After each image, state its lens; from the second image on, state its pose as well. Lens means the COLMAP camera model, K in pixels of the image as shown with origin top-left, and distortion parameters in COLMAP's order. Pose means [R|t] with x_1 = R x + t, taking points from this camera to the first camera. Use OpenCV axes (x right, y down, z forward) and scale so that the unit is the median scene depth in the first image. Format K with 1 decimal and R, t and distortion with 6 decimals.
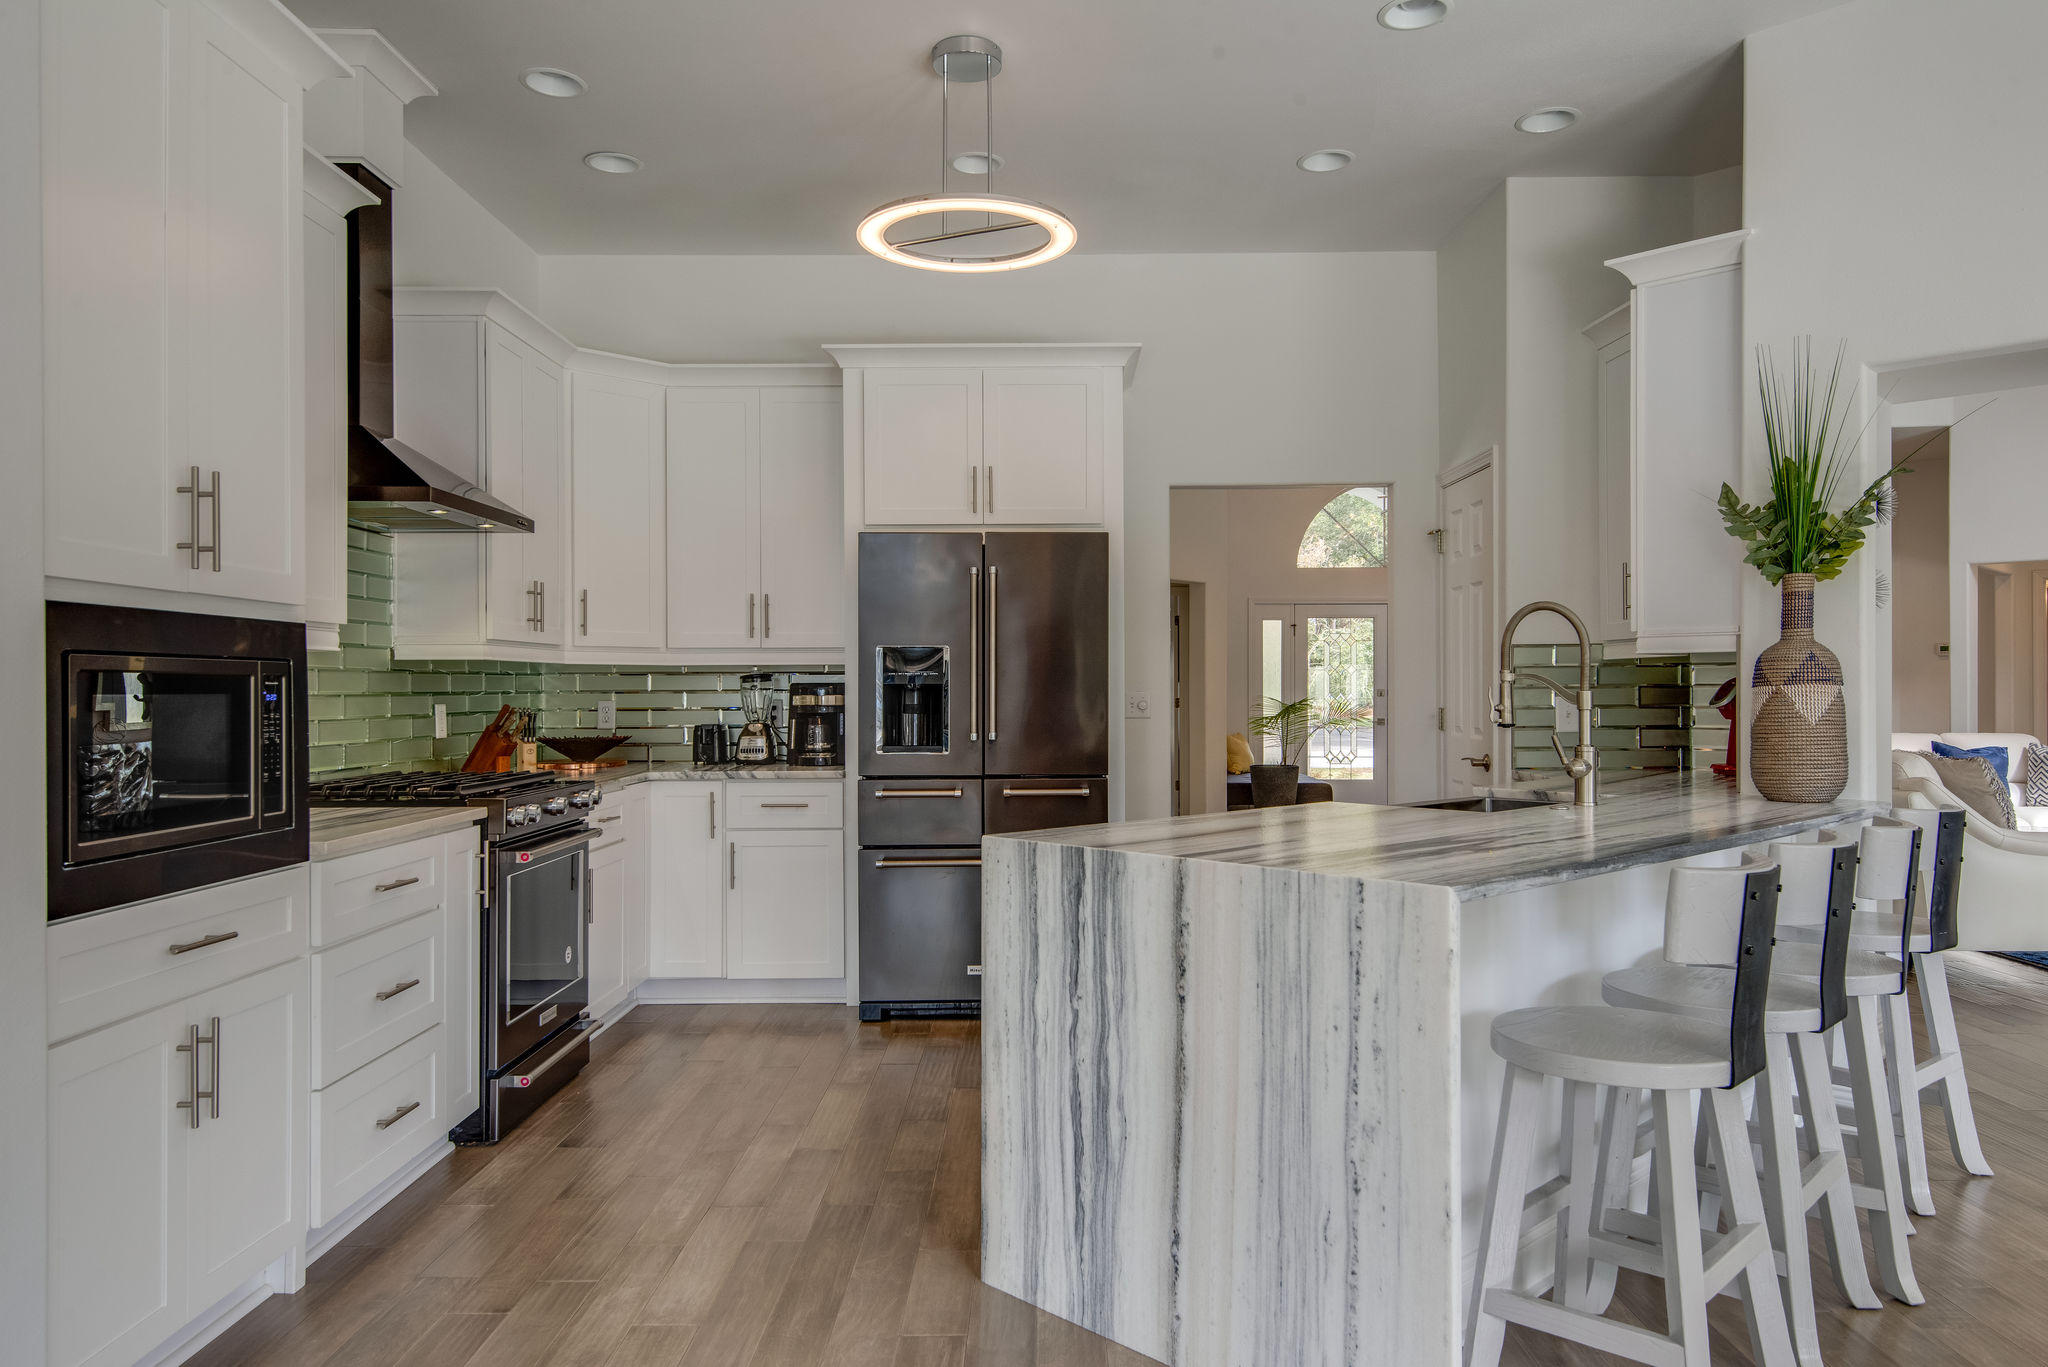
lens RADIAL K [[1358.9, 0, 1038.1], [0, 1358.9, 683.1], [0, 0, 1]] dist [0.041717, -0.038261]
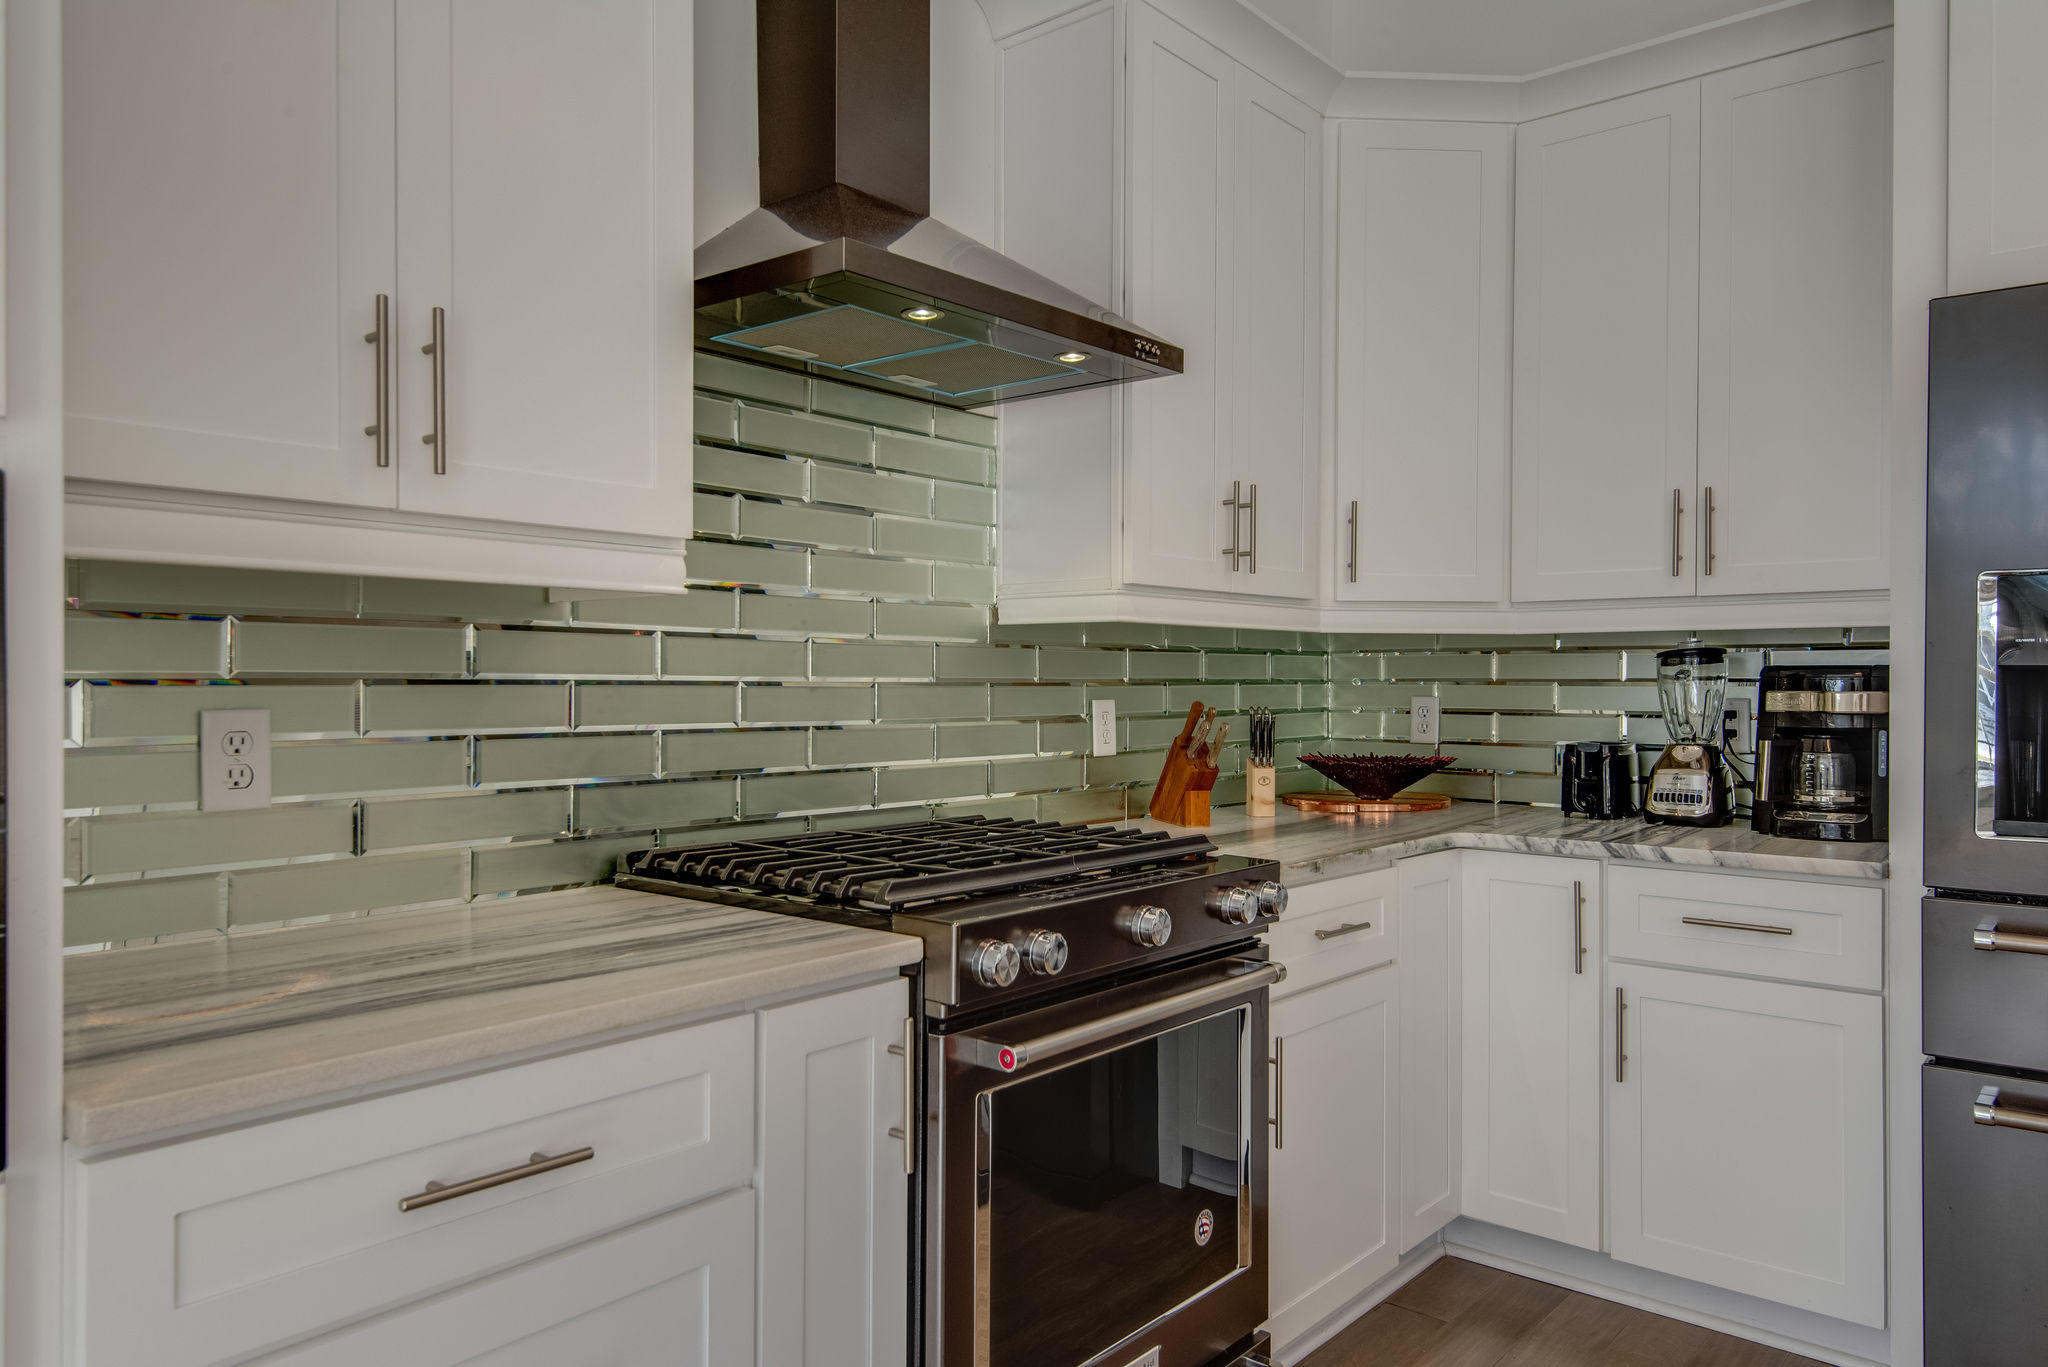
lens RADIAL K [[1358.9, 0, 1038.1], [0, 1358.9, 683.1], [0, 0, 1]] dist [0.041717, -0.038261]
pose [[0.759592, 0.007633, -0.650355, -0.067790], [-0.002855, 0.999961, 0.008402, 0.003147], [0.650394, -0.004525, 0.759584, 0.527869]]
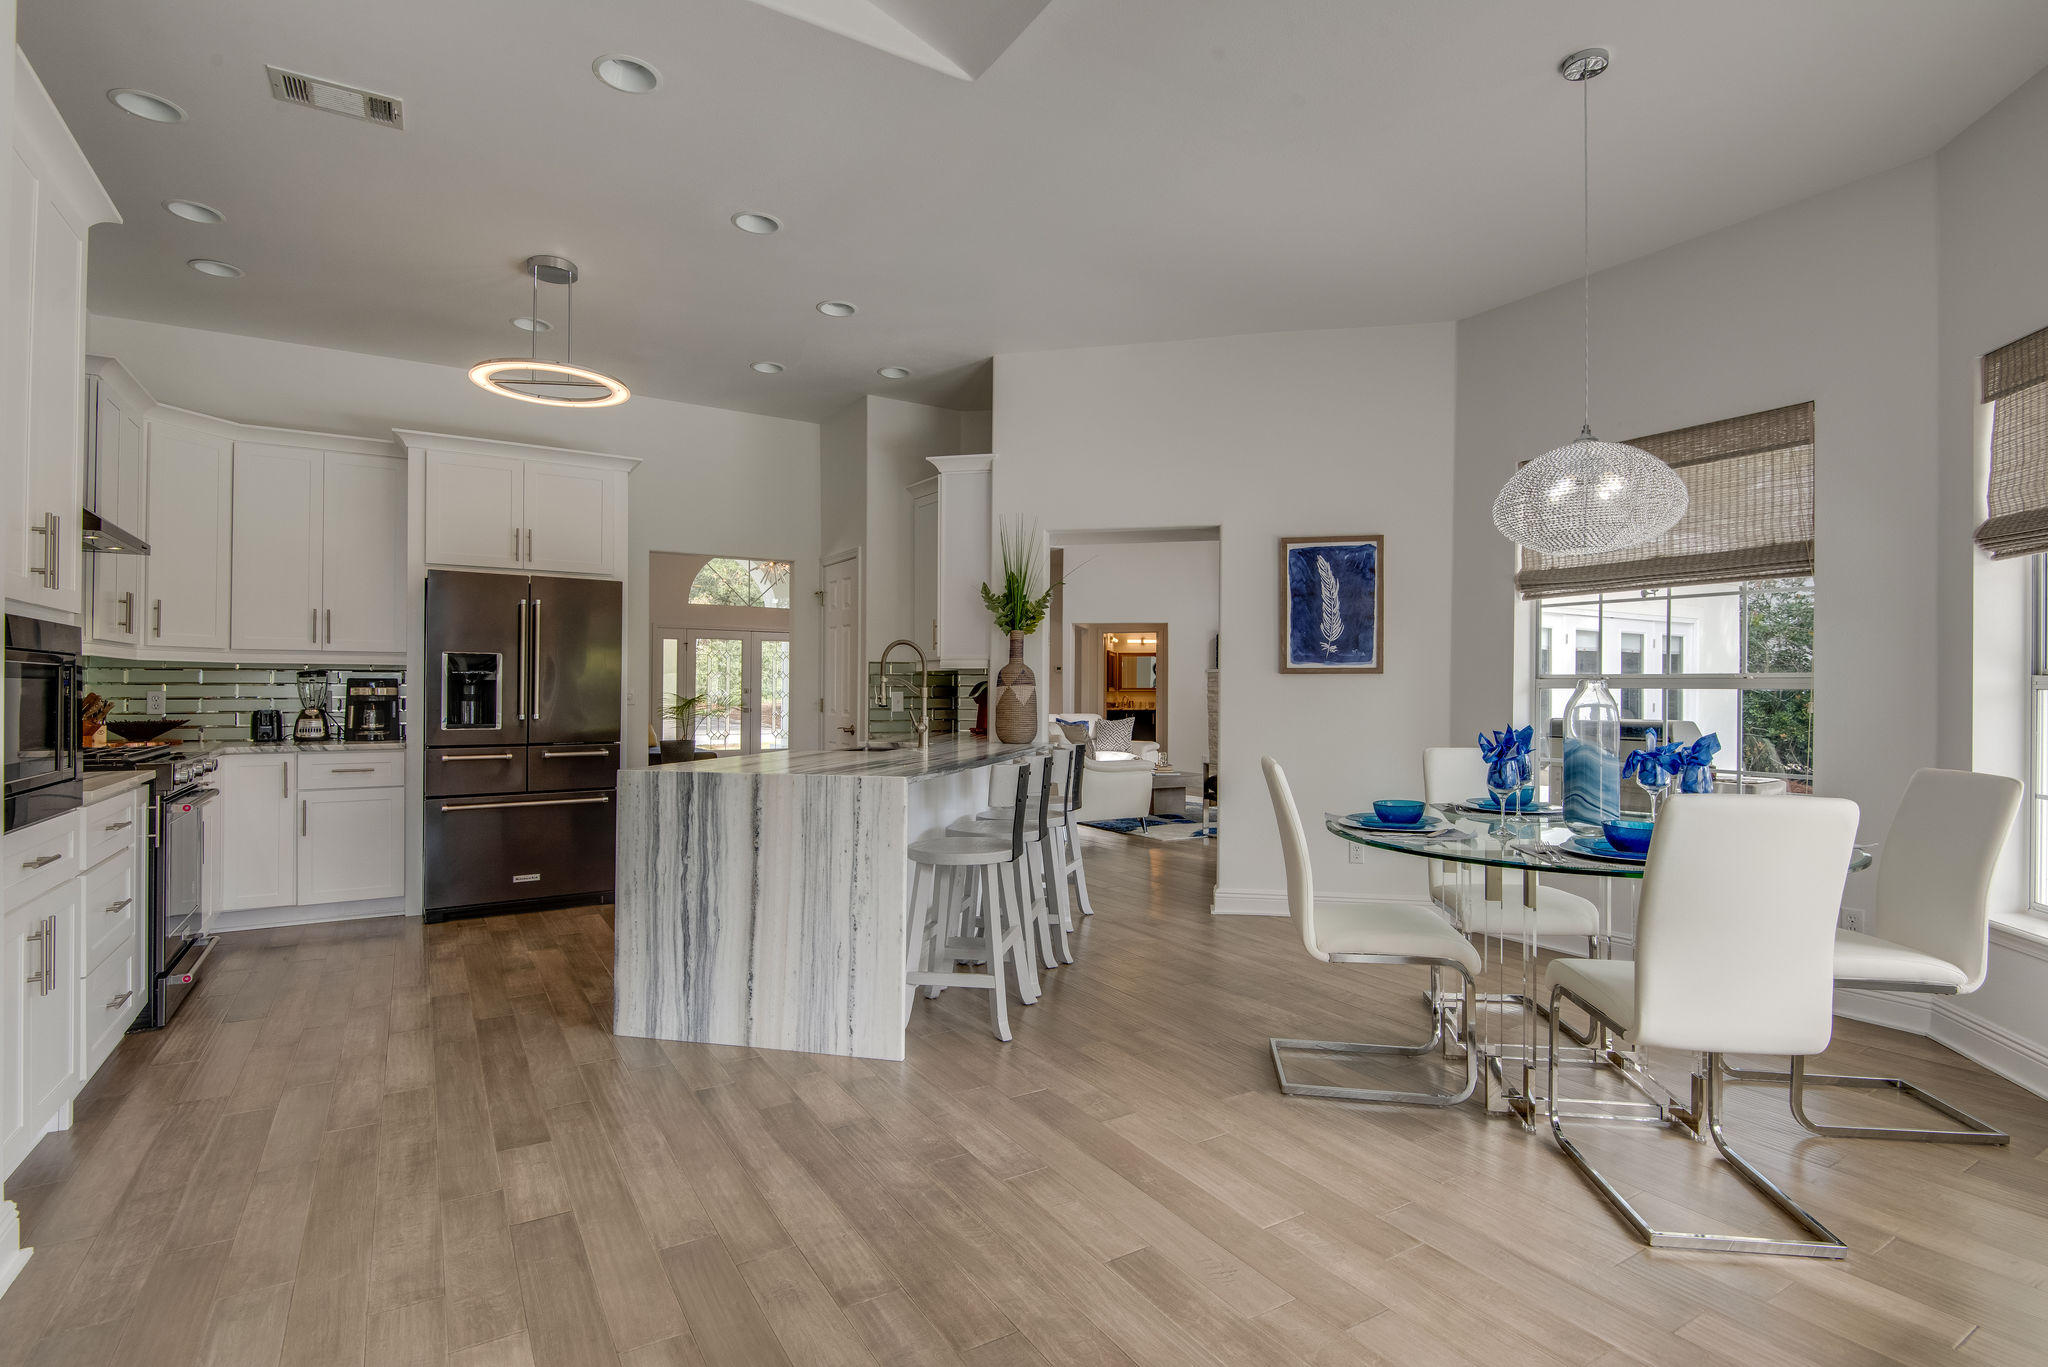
lens RADIAL K [[984.8, 0, 1024.0], [0, 984.8, 683.5], [0, 0, 1]] dist [0.003182, -0.000423]
pose [[0.846628, 0.010746, 0.532077, -0.159388], [-0.009480, 0.999942, -0.005110, 0.004312], [-0.532101, -0.000718, 0.846681, -0.177574]]
